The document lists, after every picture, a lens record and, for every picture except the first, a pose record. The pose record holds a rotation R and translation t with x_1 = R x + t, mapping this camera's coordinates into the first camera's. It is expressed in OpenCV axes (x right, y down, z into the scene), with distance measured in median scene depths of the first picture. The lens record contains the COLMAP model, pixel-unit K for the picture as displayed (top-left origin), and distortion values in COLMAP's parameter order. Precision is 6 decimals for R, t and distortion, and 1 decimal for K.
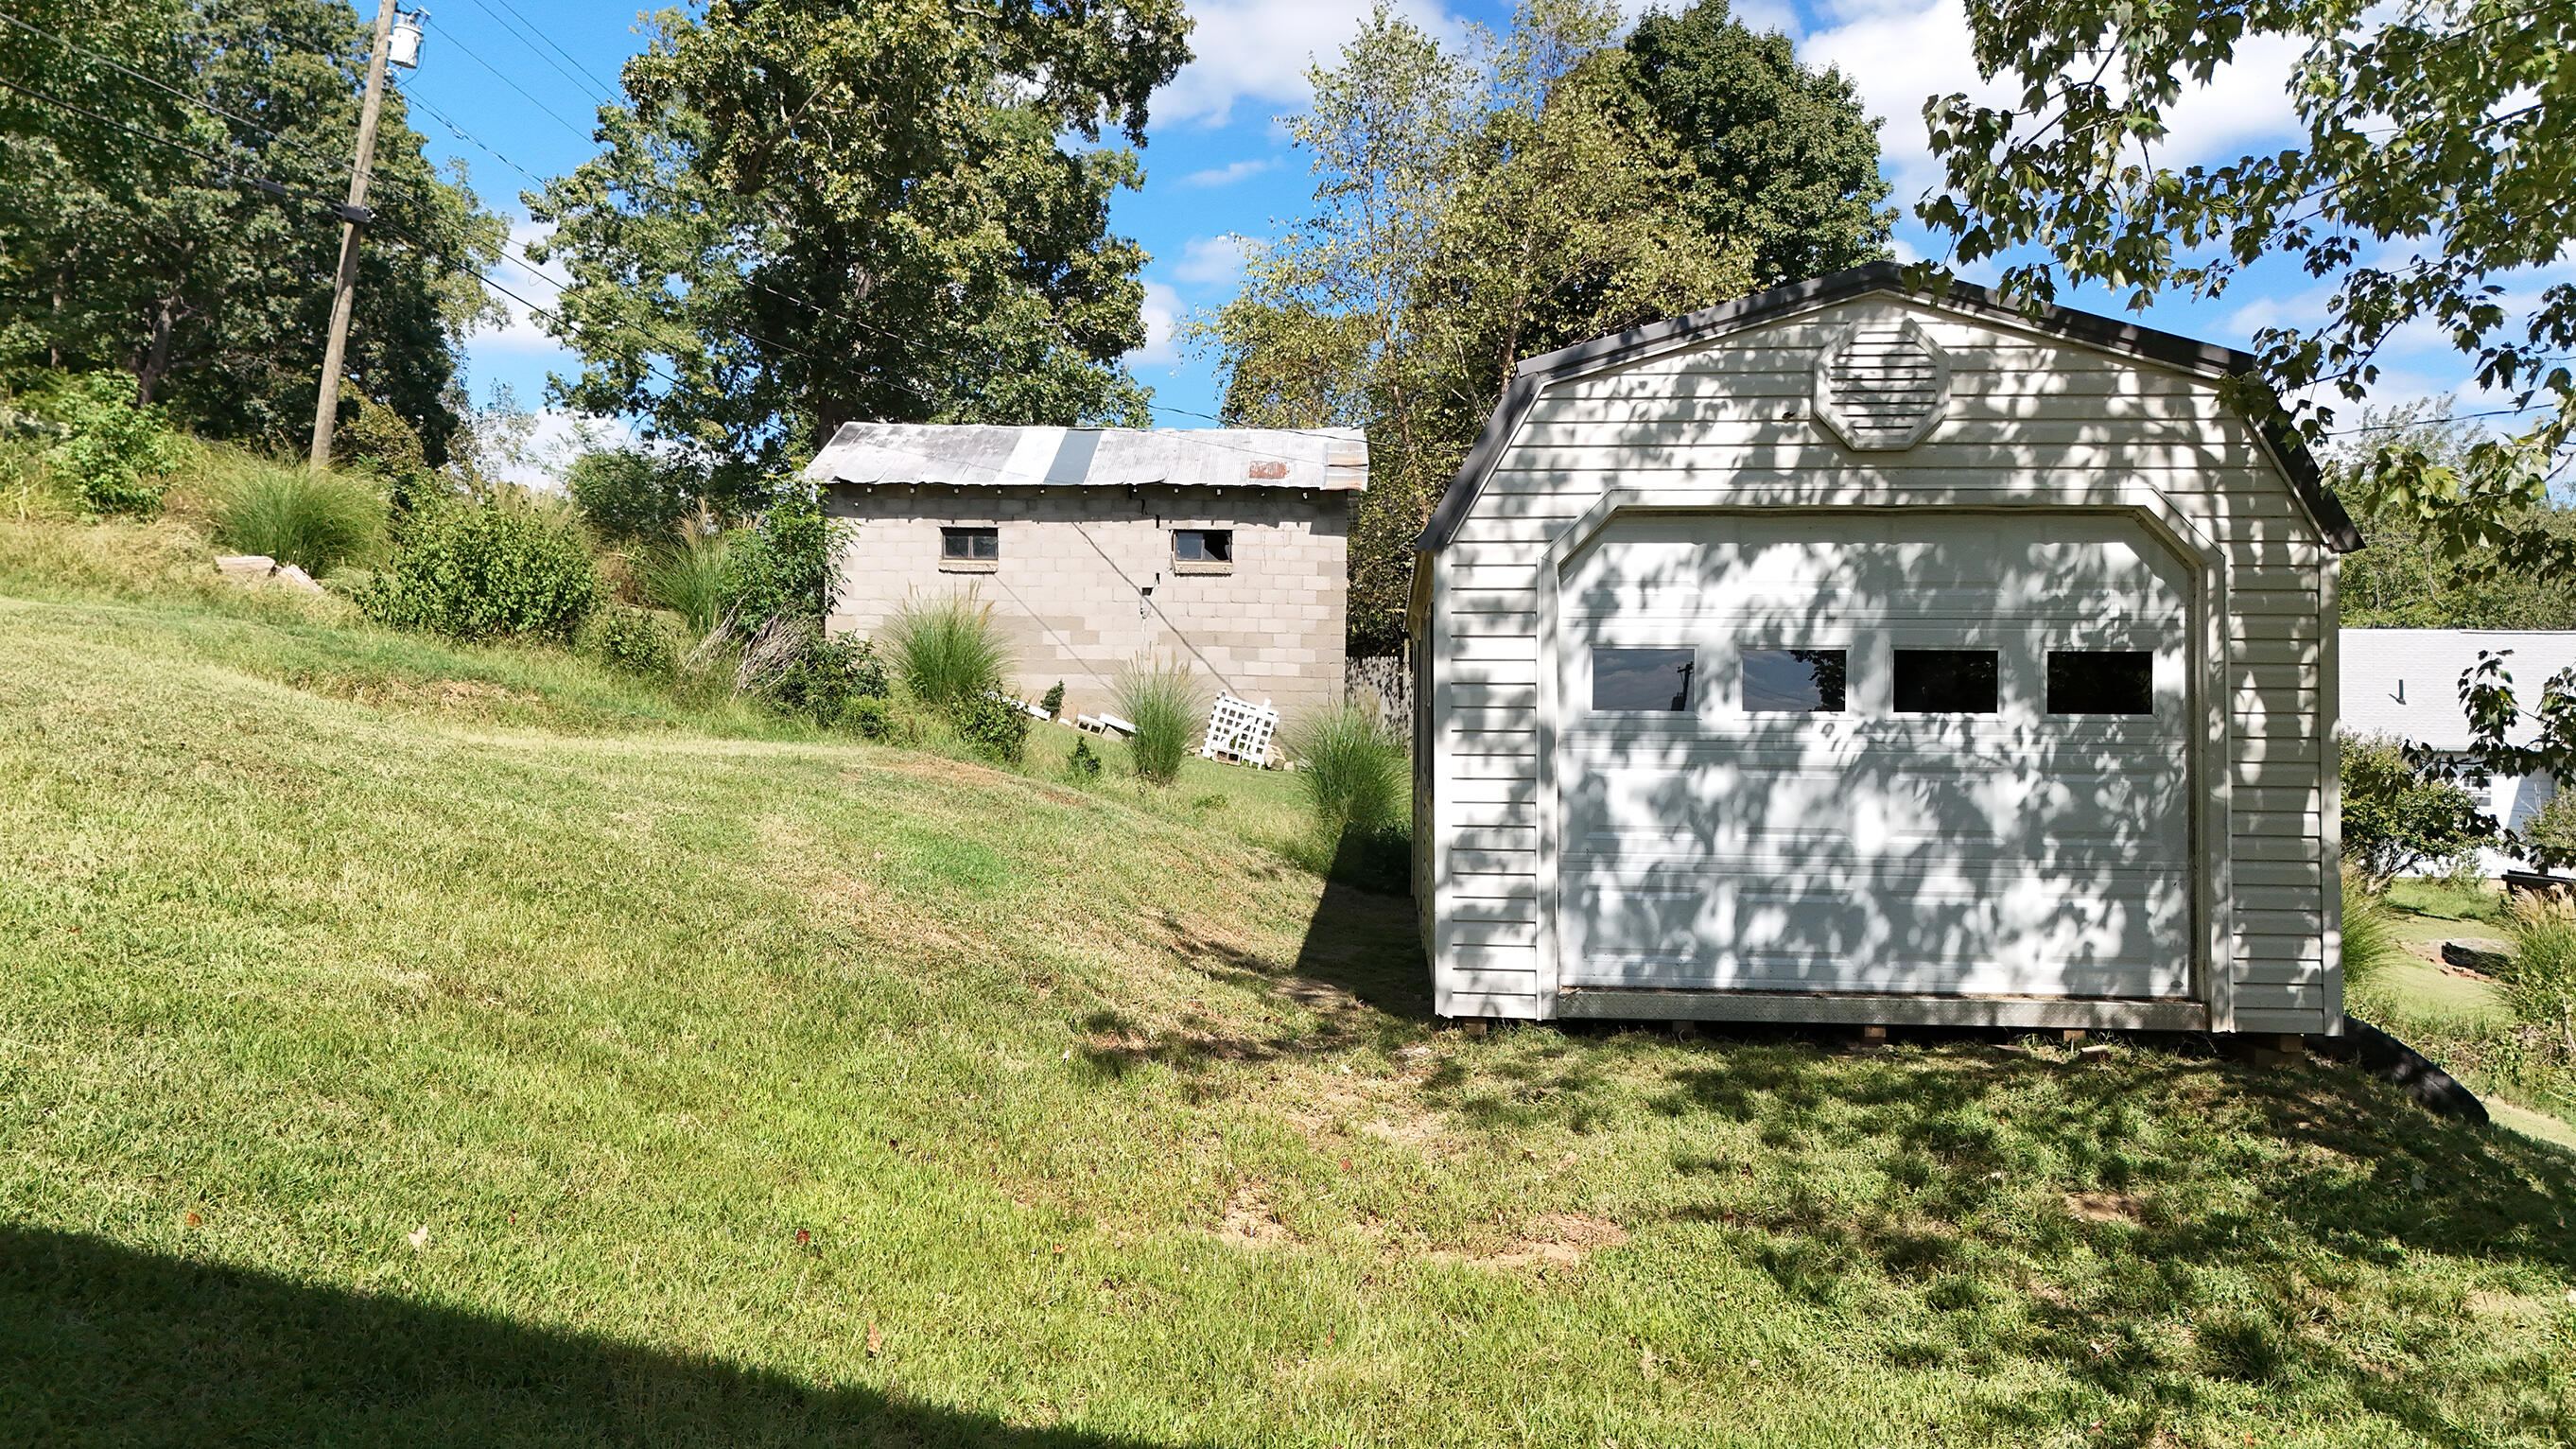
lens RADIAL K [[1902.3, 0, 1288.0], [0, 1902.3, 724.5], [0, 0, 1]] dist [0.085092, -0.078377]
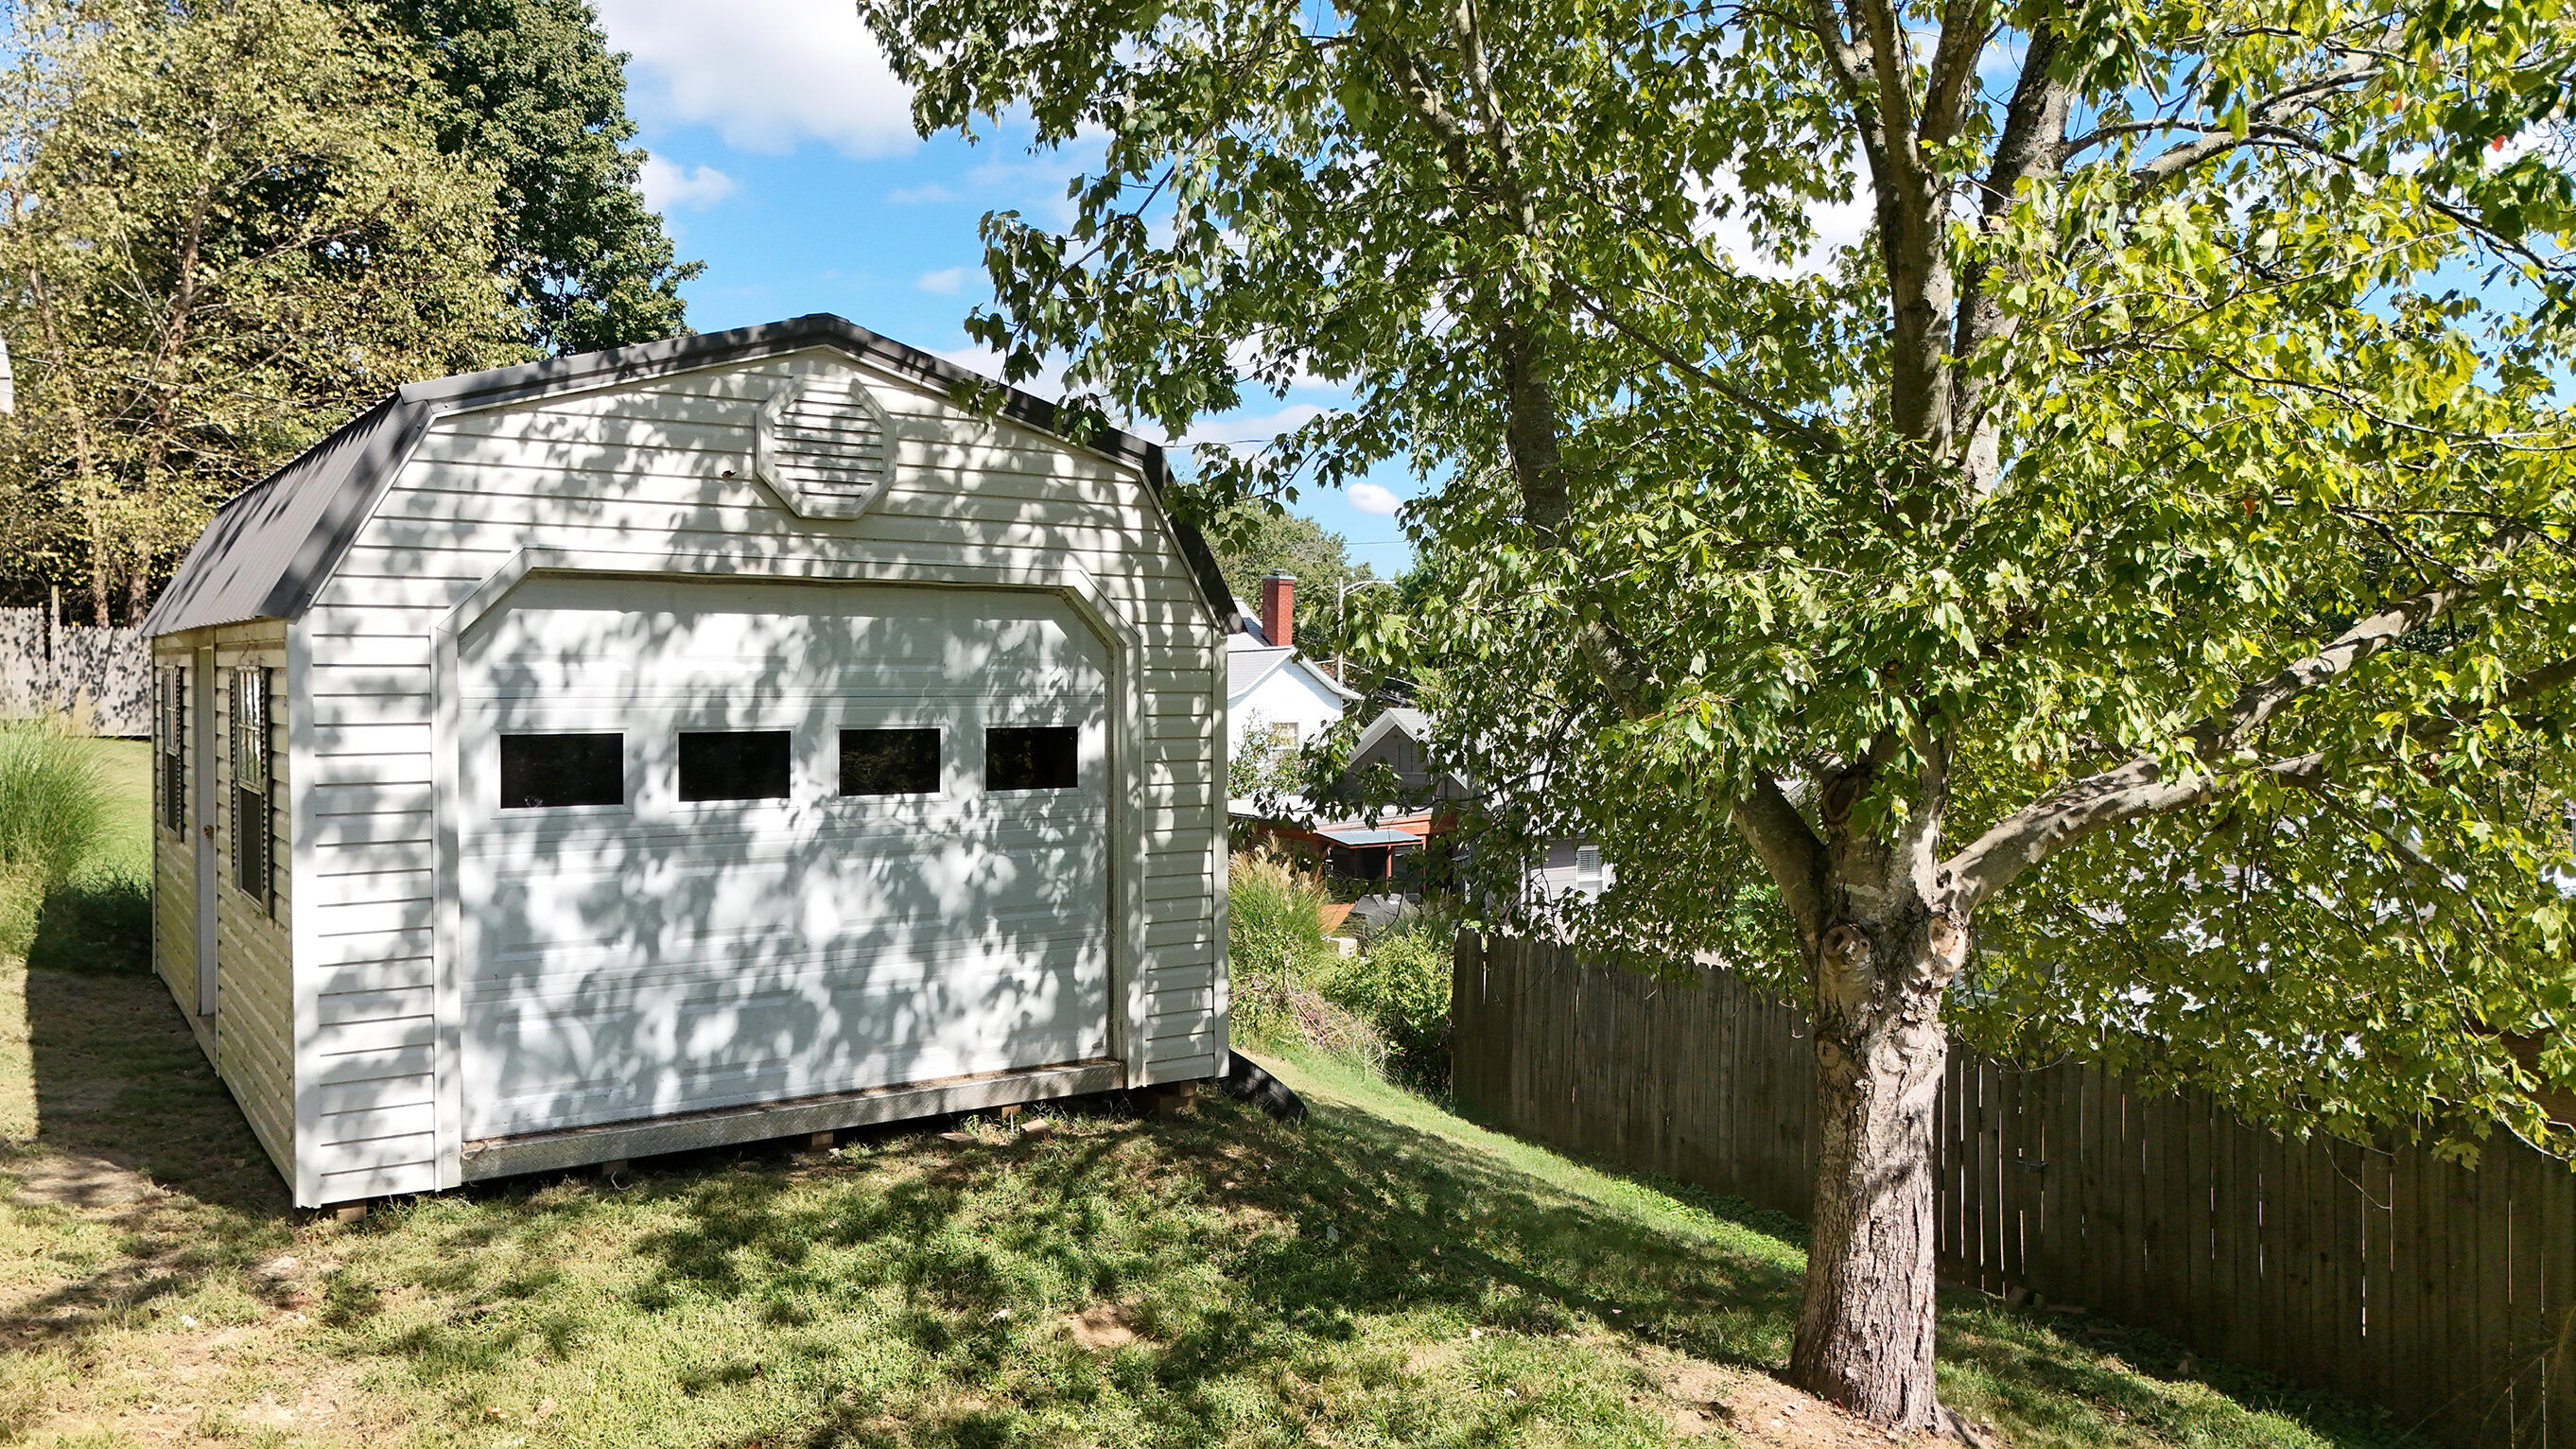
lens RADIAL K [[1902.3, 0, 1288.0], [0, 1902.3, 724.5], [0, 0, 1]] dist [0.085092, -0.078377]
pose [[0.800183, -0.021482, 0.599371, -0.072728], [0.000387, 0.999377, 0.035302, -0.074254], [-0.599756, -0.028016, 0.799693, 0.118510]]
